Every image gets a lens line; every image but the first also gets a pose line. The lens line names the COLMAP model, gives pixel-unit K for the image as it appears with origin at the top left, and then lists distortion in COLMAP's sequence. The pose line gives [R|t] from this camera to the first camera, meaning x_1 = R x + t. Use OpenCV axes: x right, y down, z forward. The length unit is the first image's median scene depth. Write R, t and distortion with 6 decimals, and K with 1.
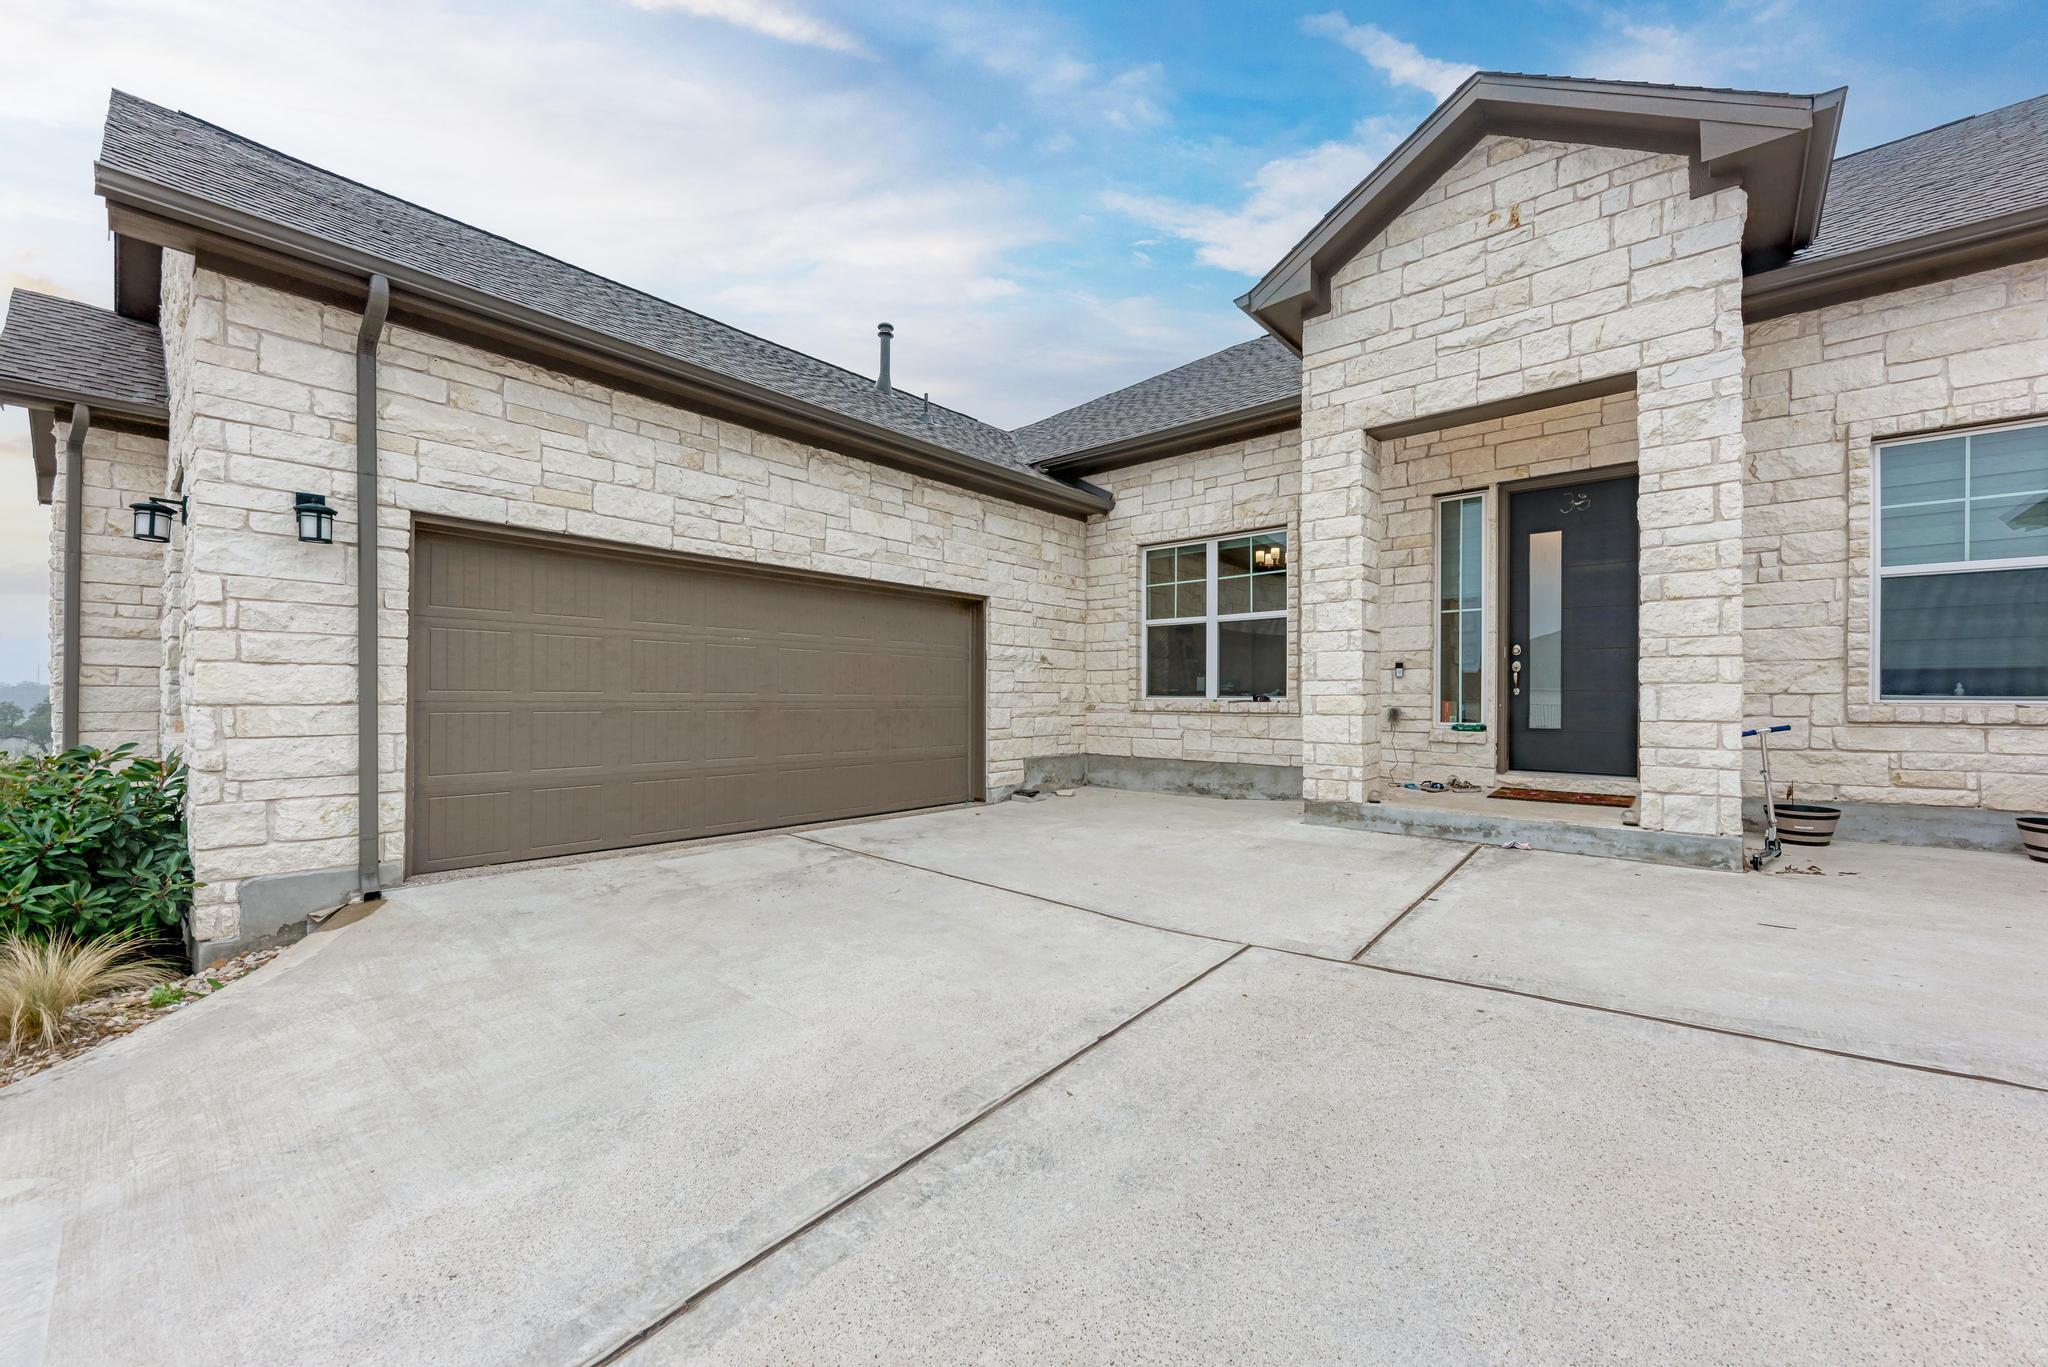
lens RADIAL K [[777.4, 0, 1024.0], [0, 777.4, 683.5], [0, 0, 1]] dist [0.000444, -0.000106]
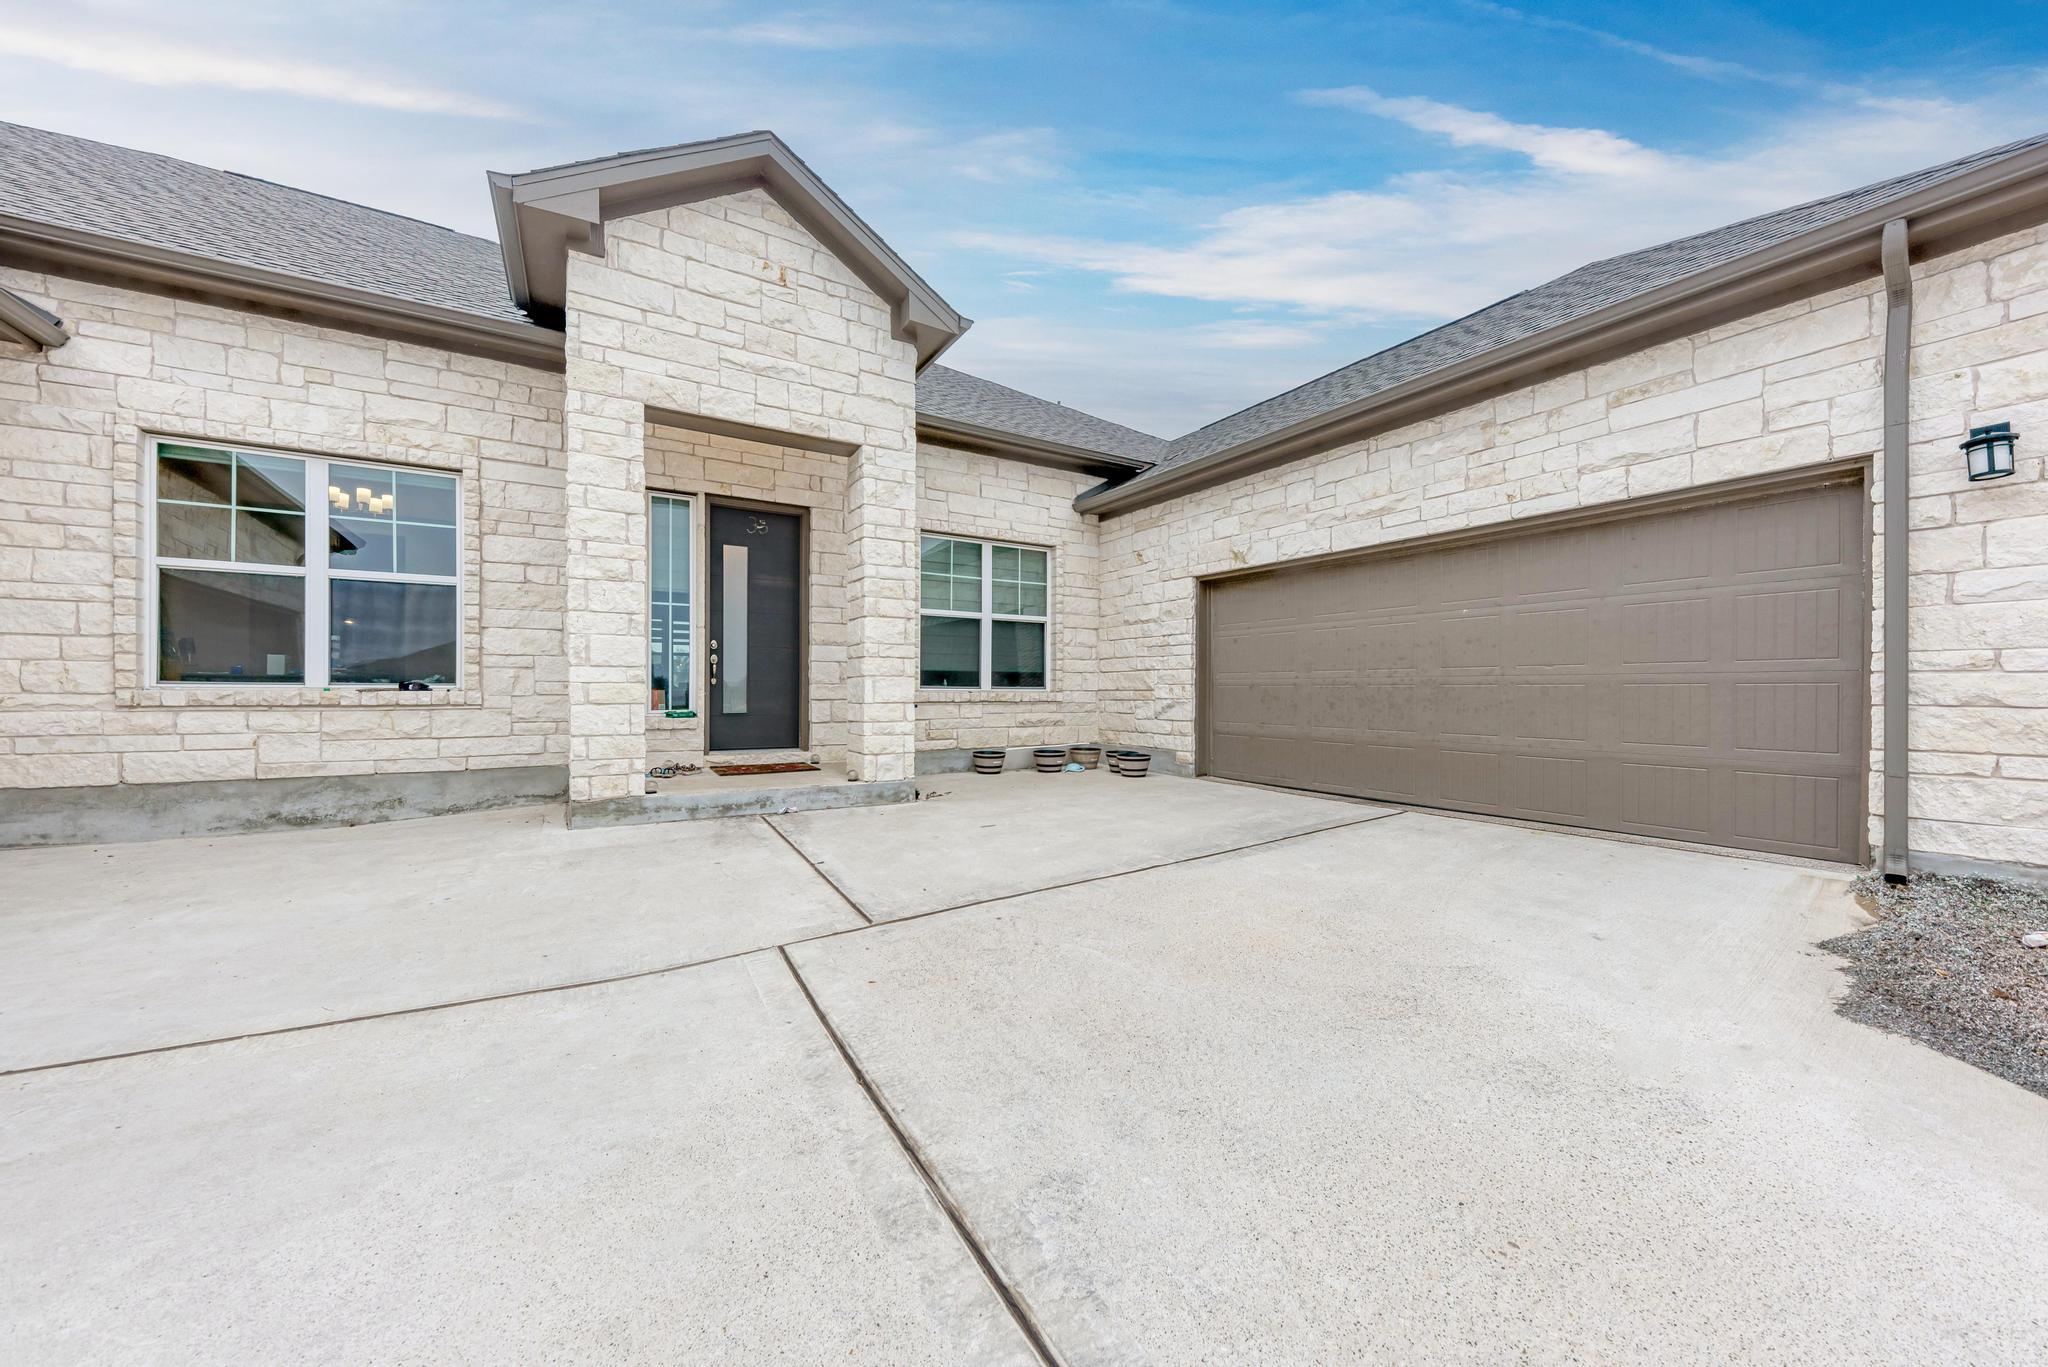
lens RADIAL K [[736.9, 0, 1026.0], [0, 736.9, 685.3], [0, 0, 1]] dist [0.010813, -0.006143]
pose [[0.294713, 0.006933, 0.955561, -0.314907], [-0.019141, 0.999816, -0.001351, 0.010949], [-0.955394, -0.017892, 0.294791, 0.302761]]
